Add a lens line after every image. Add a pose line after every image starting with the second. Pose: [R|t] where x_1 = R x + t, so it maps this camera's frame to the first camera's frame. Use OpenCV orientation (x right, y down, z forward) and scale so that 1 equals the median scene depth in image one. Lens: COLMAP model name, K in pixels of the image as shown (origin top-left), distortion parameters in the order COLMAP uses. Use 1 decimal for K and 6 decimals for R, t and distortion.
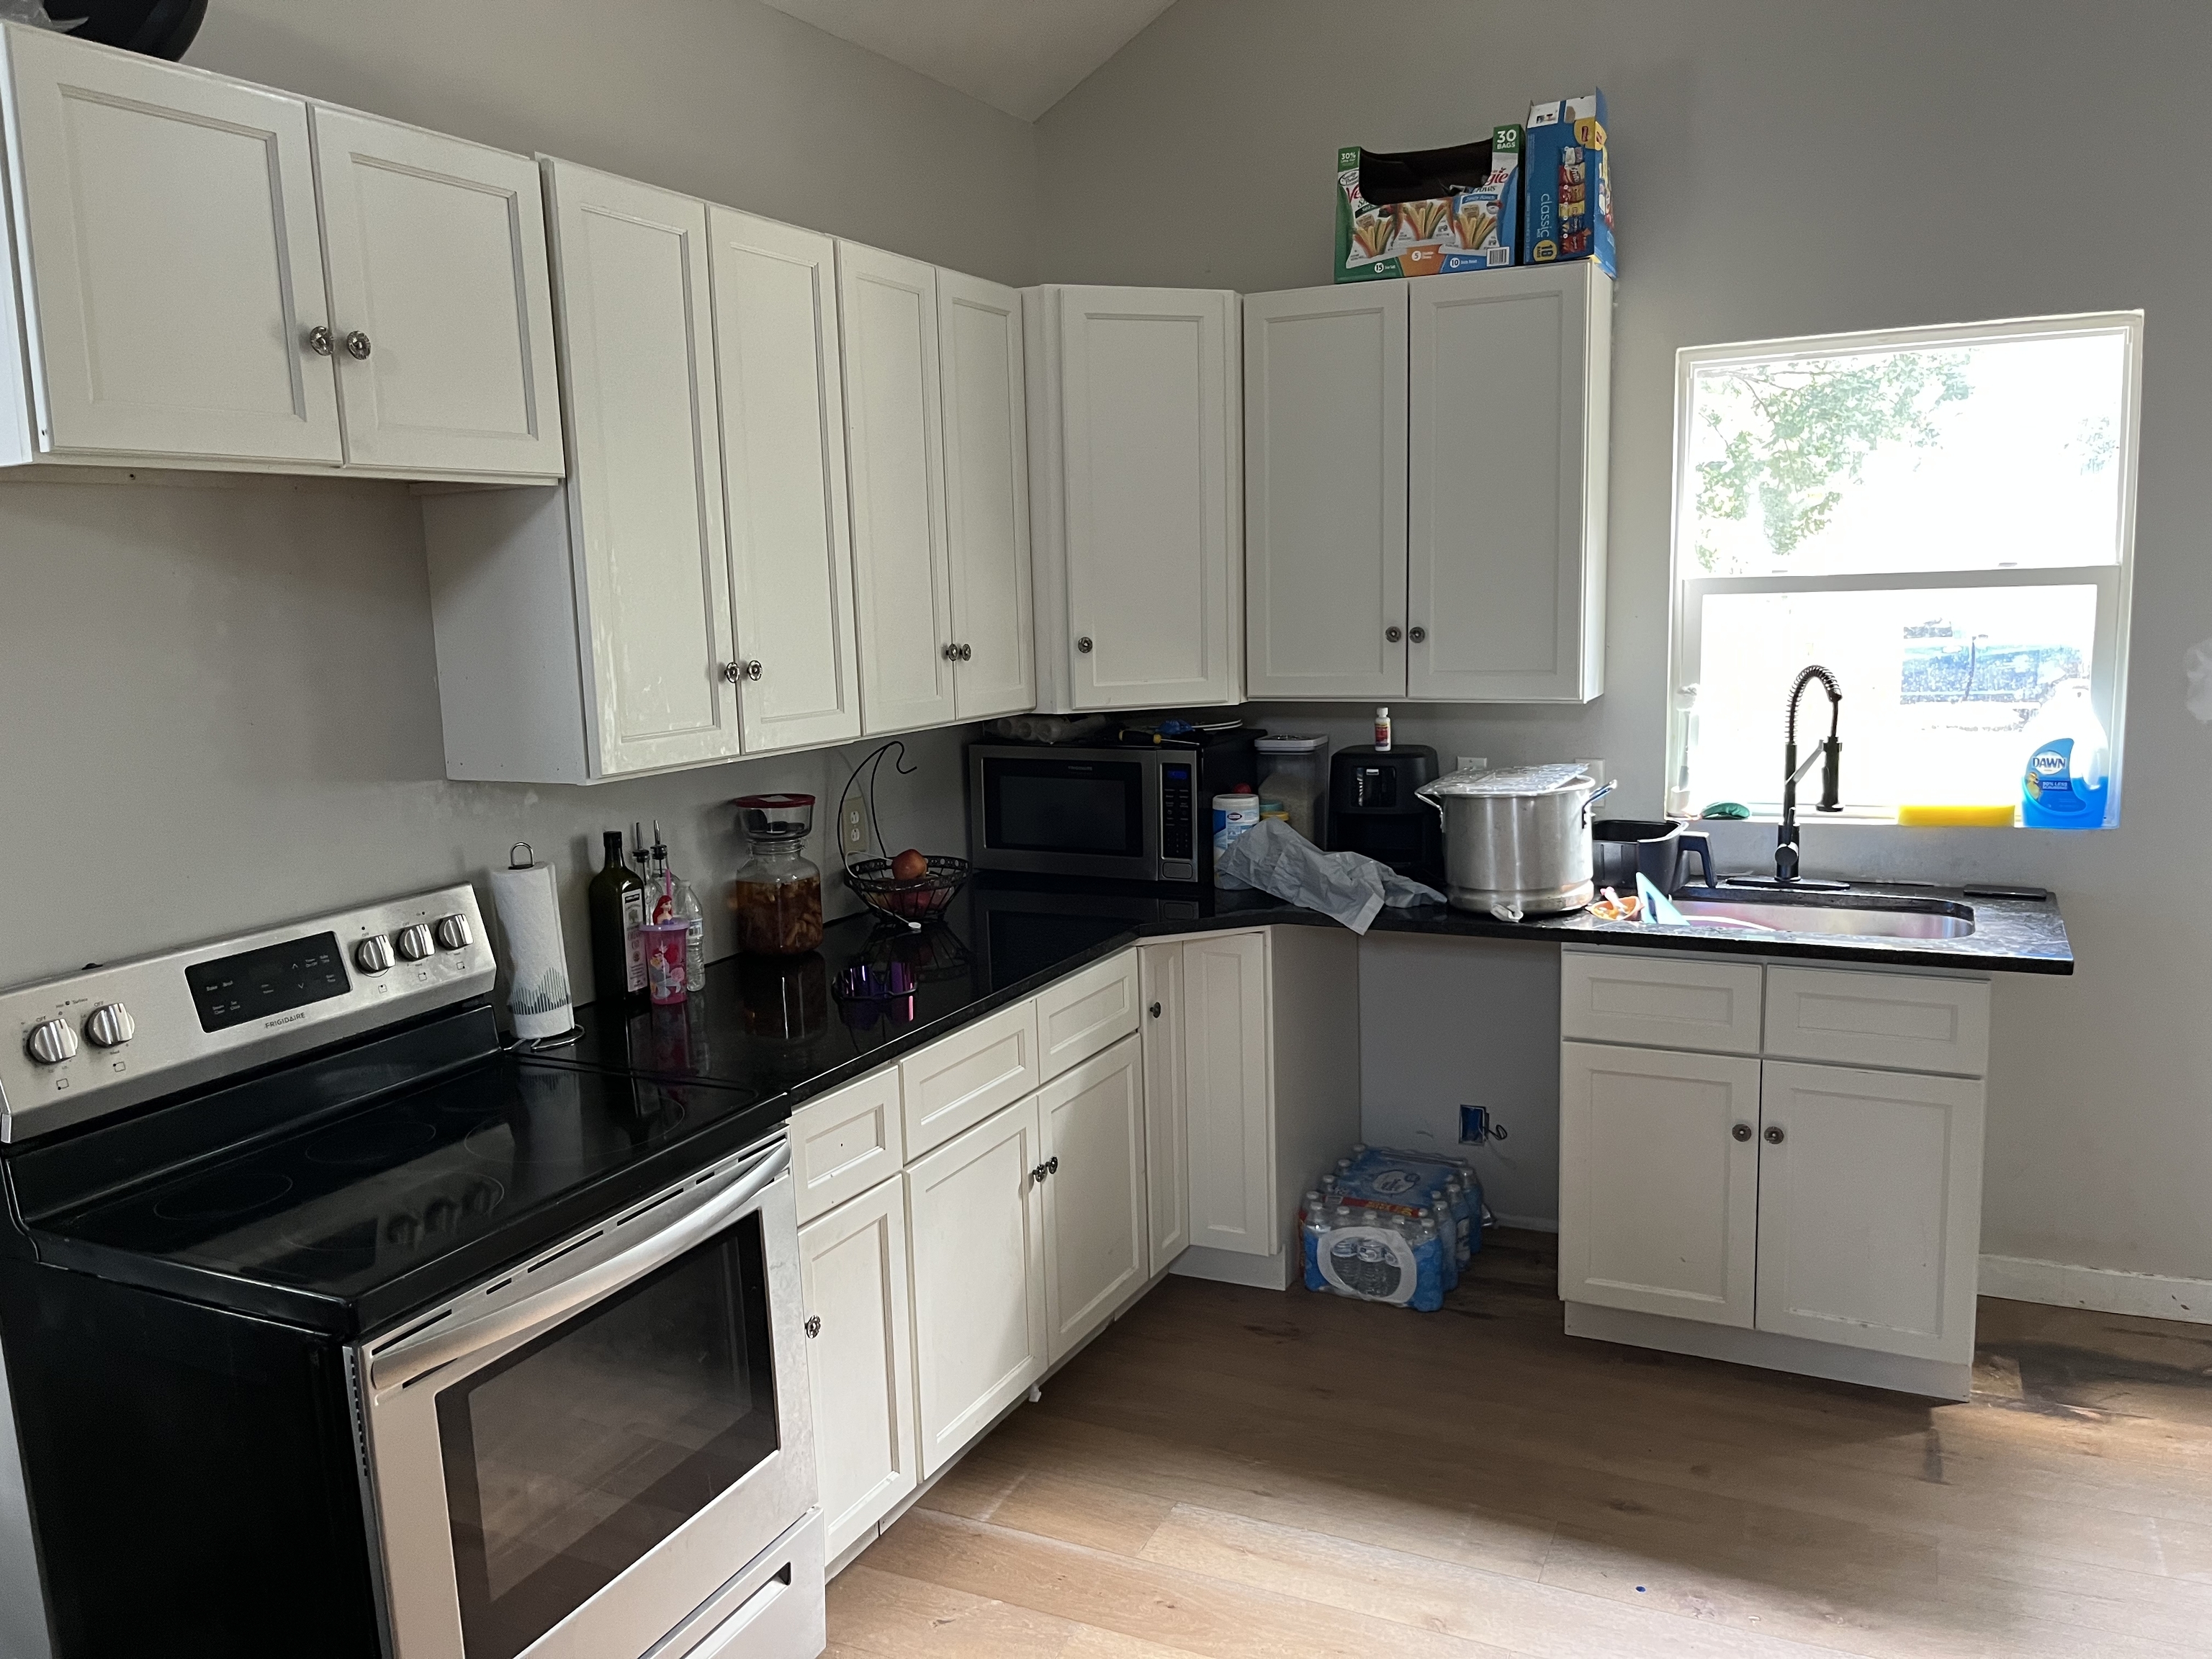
lens RADIAL K [[1694.6, 0, 1106.0], [0, 1694.6, 829.5], [0, 0, 1]] dist [0.073268, -0.092122]
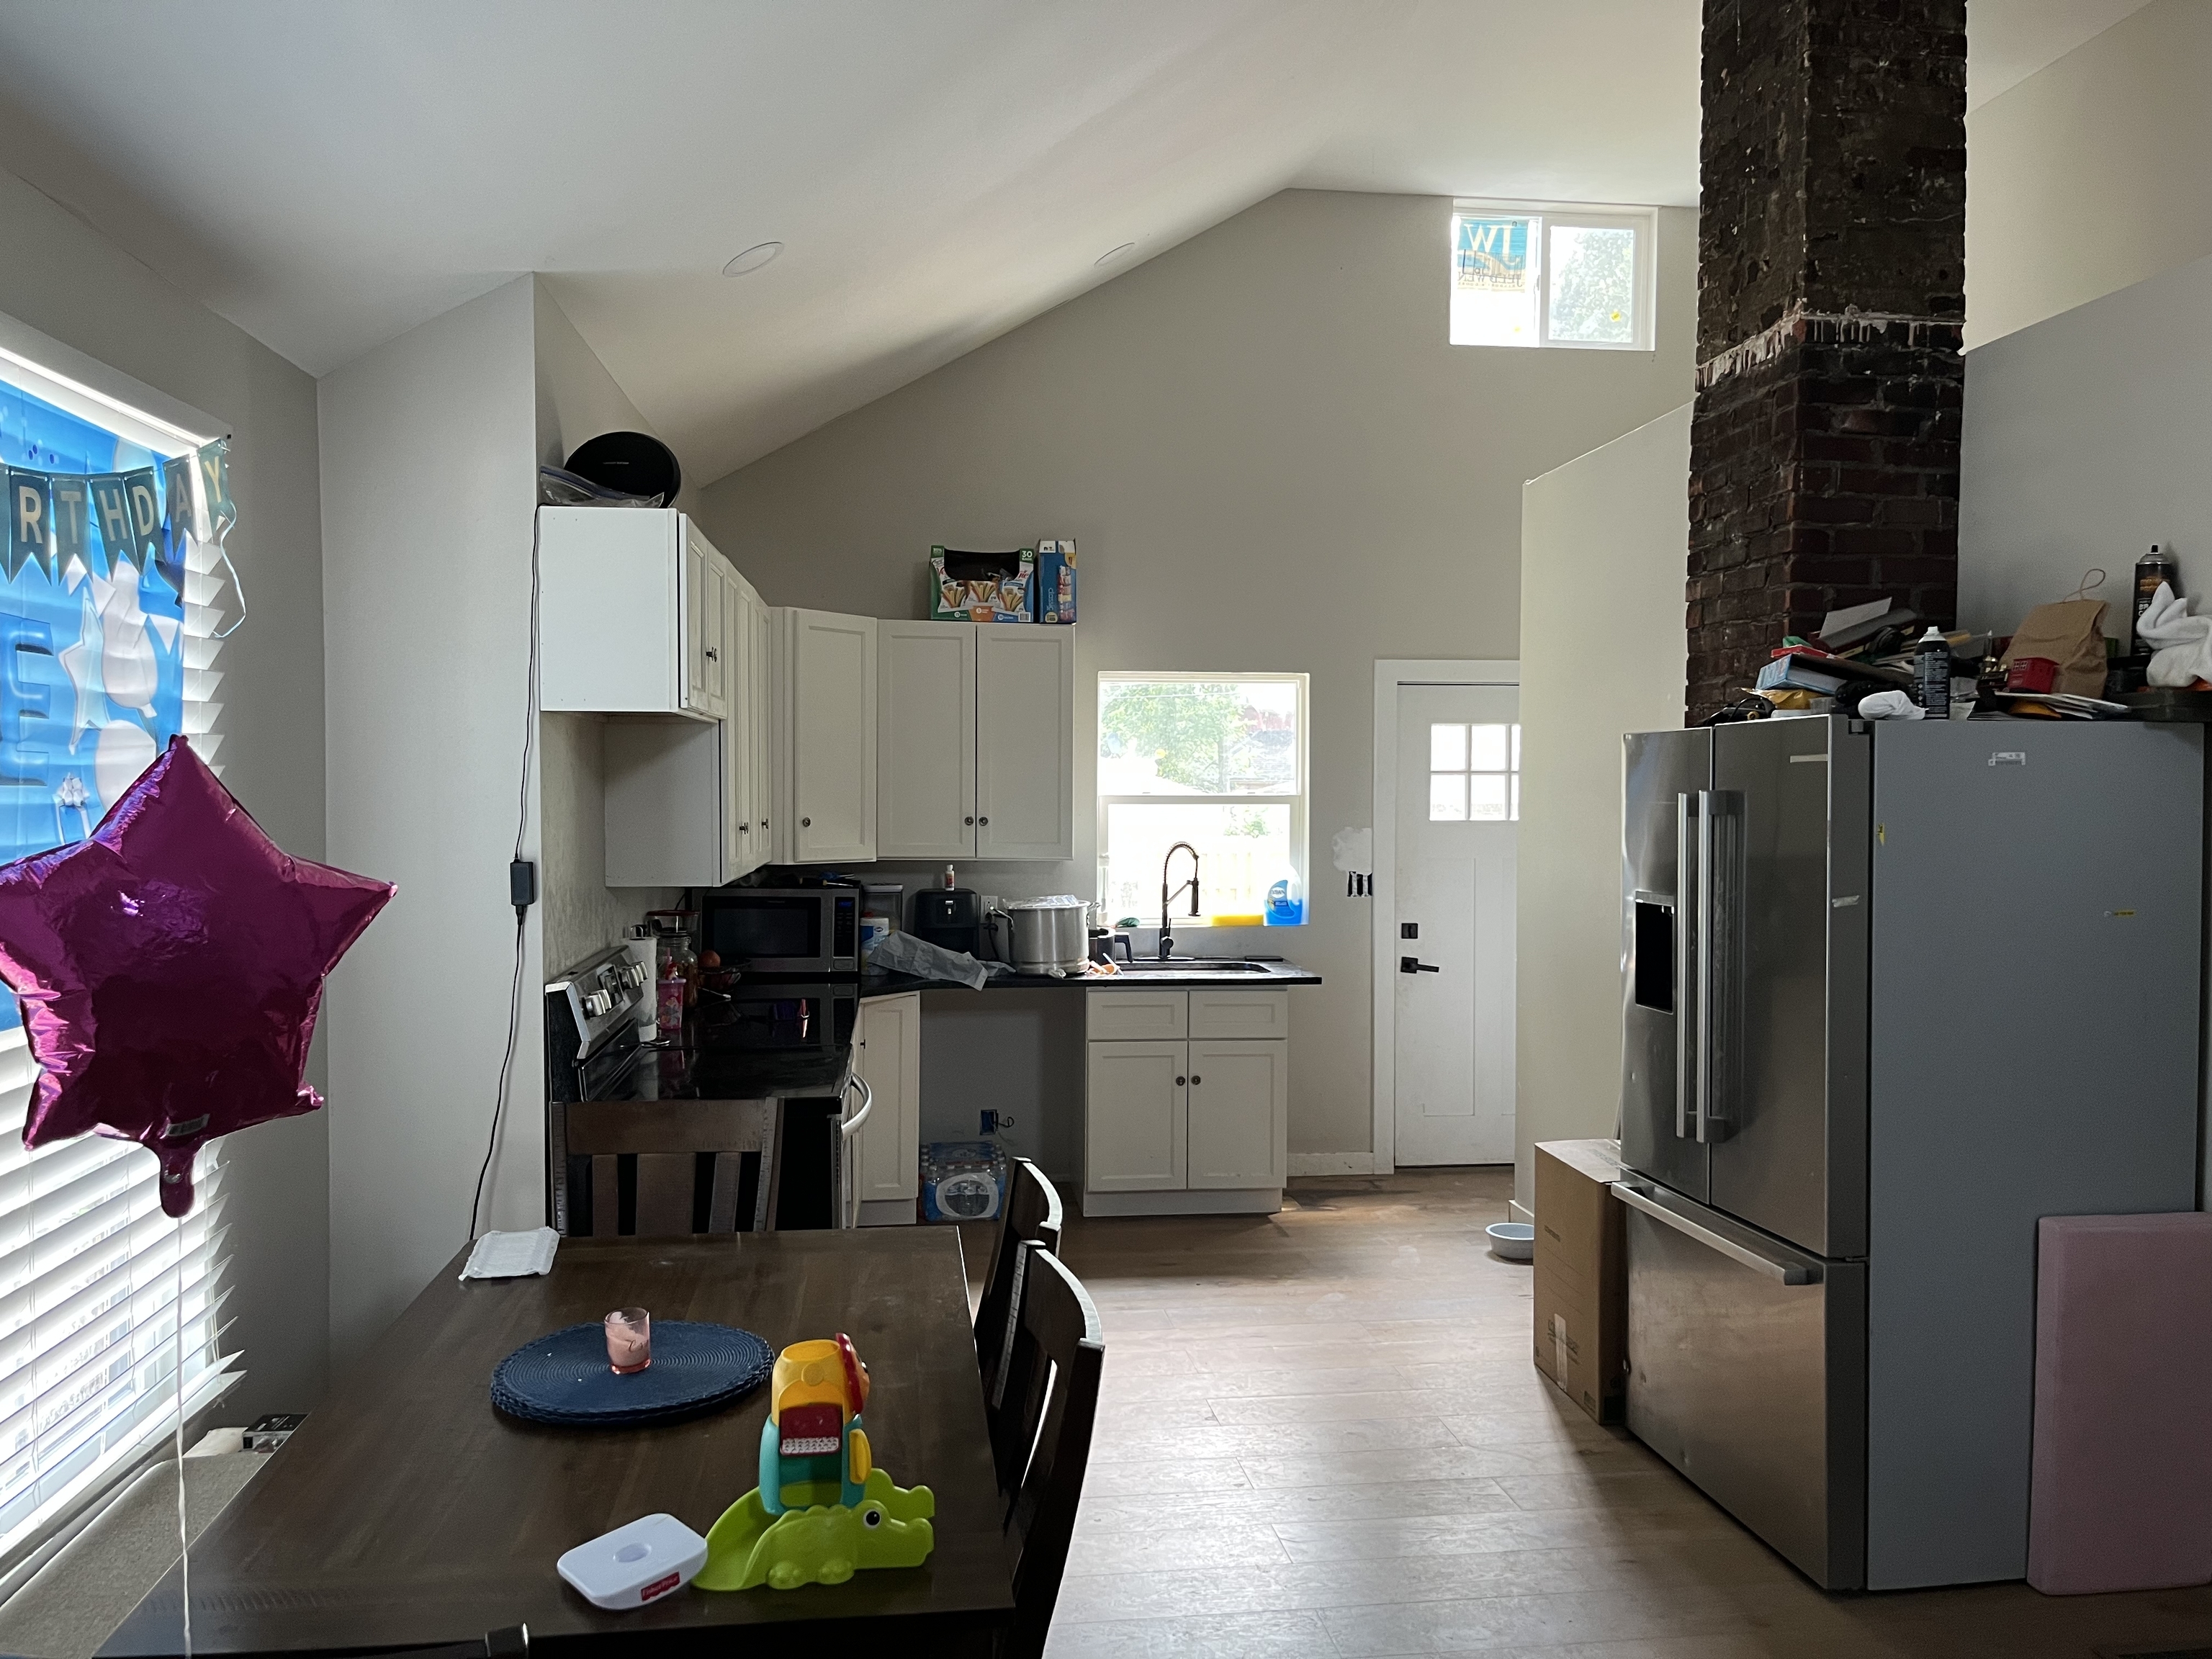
lens RADIAL K [[1681.4, 0, 1106.0], [0, 1681.4, 829.5], [0, 0, 1]] dist [0.153079, -0.000055]
pose [[0.837428, 0.019646, 0.546194, -0.672530], [0.050792, 0.992232, -0.113563, 0.098642], [-0.544182, 0.122843, 0.829925, -0.510616]]
